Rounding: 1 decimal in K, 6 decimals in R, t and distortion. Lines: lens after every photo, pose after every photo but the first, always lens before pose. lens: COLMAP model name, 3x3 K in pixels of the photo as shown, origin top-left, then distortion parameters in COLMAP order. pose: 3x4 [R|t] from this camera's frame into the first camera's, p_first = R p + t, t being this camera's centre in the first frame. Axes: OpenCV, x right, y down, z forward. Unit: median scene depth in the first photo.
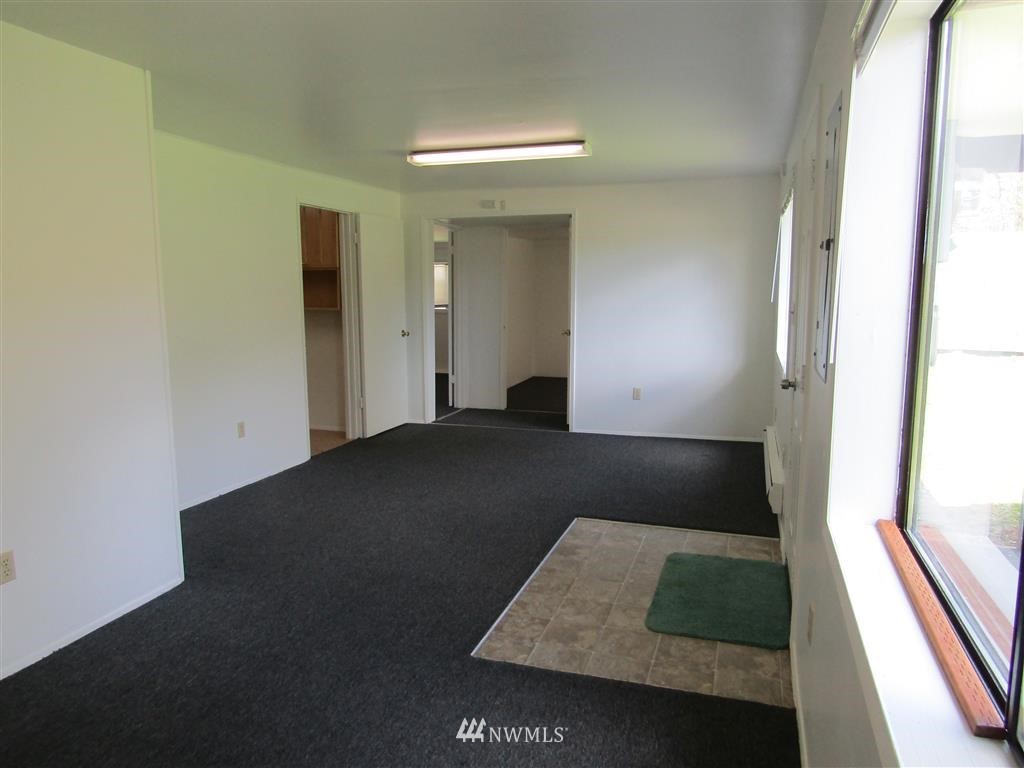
lens RADIAL K [[719.2, 0, 512.8], [0, 719.2, 381.2], [0, 0, 1]] dist [-0.023982, 0.016786]
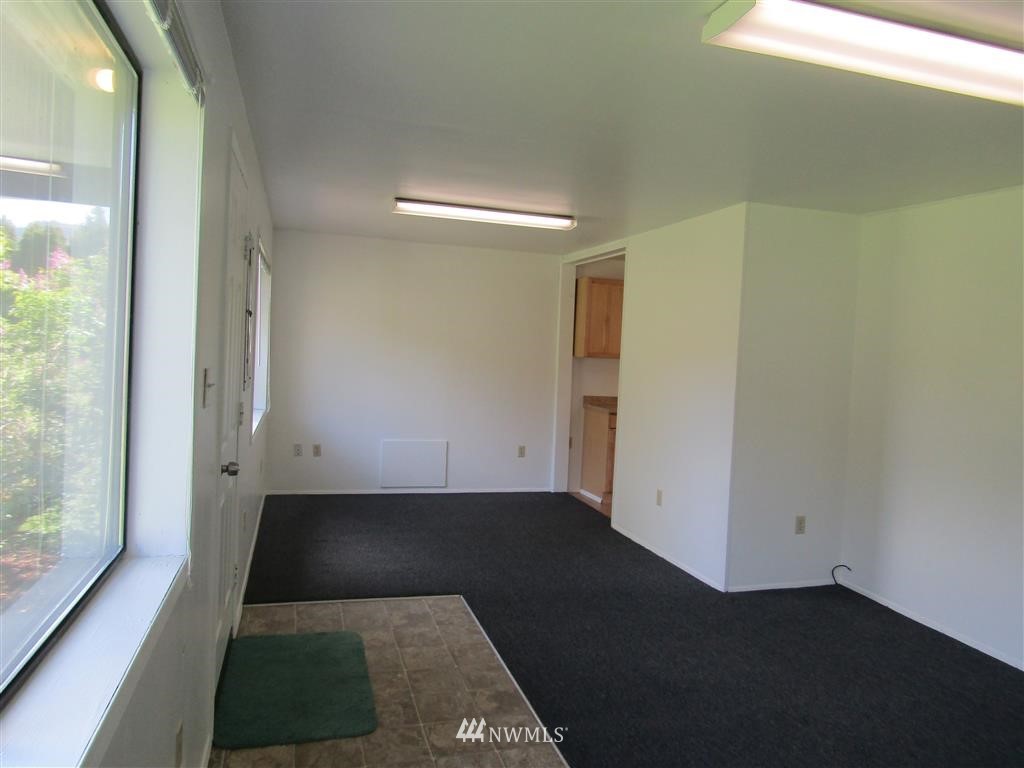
lens RADIAL K [[719.2, 0, 512.8], [0, 719.2, 381.2], [0, 0, 1]] dist [-0.023982, 0.016786]
pose [[-0.817730, -0.008292, -0.575543, 0.641117], [-0.123199, 0.979246, 0.160932, -0.270595], [0.562264, 0.202505, -0.801780, 1.952629]]
